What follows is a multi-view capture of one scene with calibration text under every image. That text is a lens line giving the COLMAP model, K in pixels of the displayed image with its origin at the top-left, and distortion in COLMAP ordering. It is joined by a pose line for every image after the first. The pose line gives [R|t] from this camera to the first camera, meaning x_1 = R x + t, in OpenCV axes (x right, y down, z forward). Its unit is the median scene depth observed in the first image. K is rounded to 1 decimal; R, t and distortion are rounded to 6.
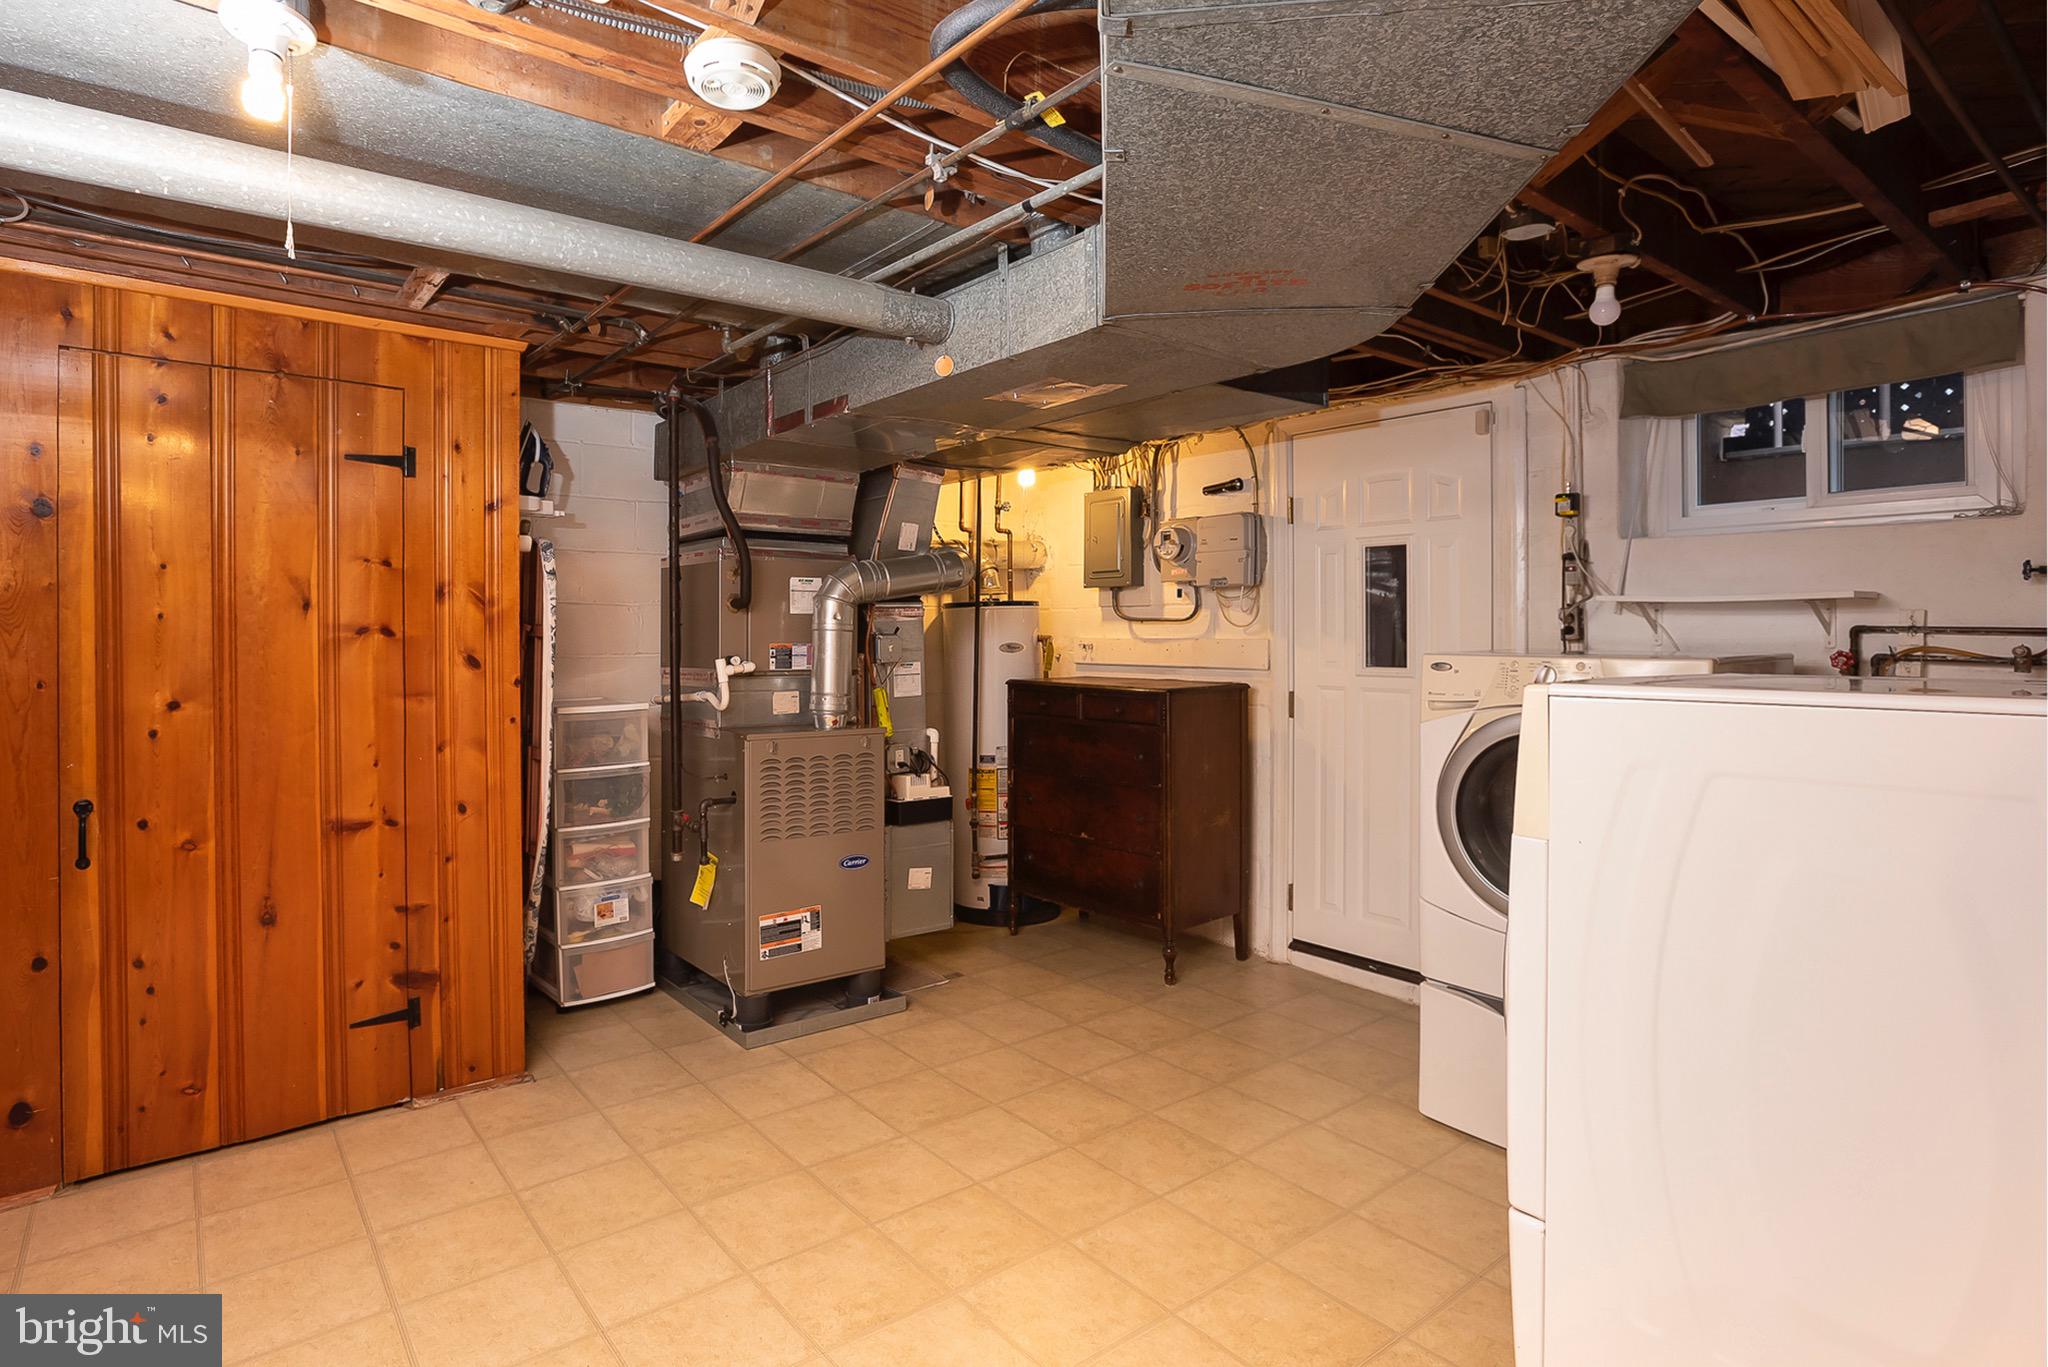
lens RADIAL K [[1142.4, 0, 1023.5], [0, 1142.4, 648.4], [0, 0, 1]] dist [-0.001434, -0.000220]
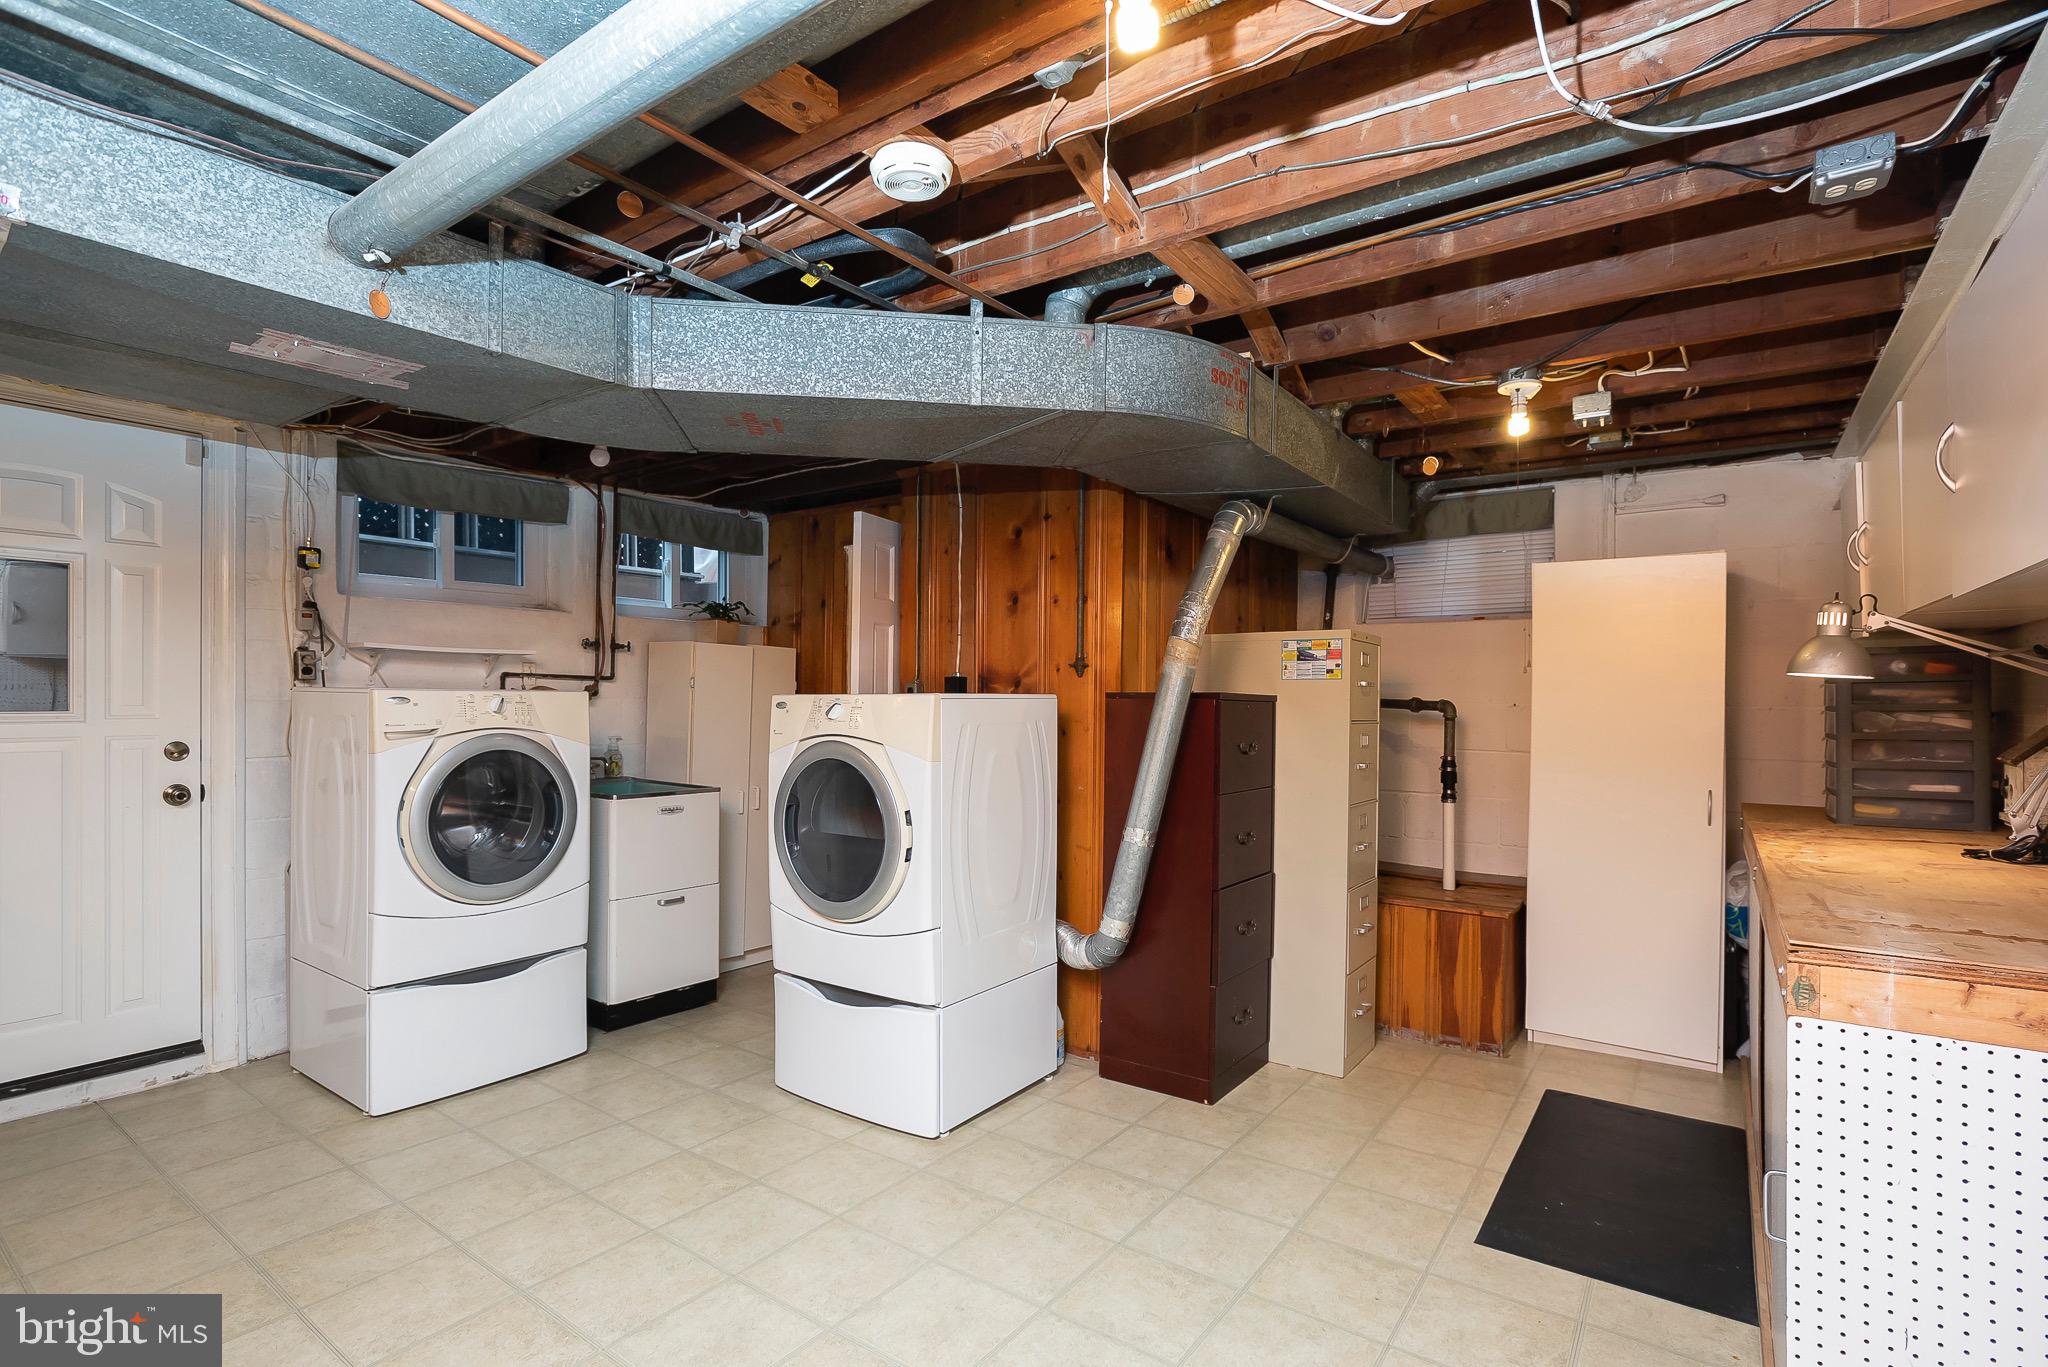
lens RADIAL K [[993.8, 0, 1019.5], [0, 993.8, 732.8], [0, 0, 1]] dist [-0.000511, 0.000063]
pose [[-0.286360, -0.037003, 0.957407, -0.752723], [0.013480, 0.998999, 0.042643, 0.013784], [-0.958027, 0.025117, -0.285574, 0.712146]]
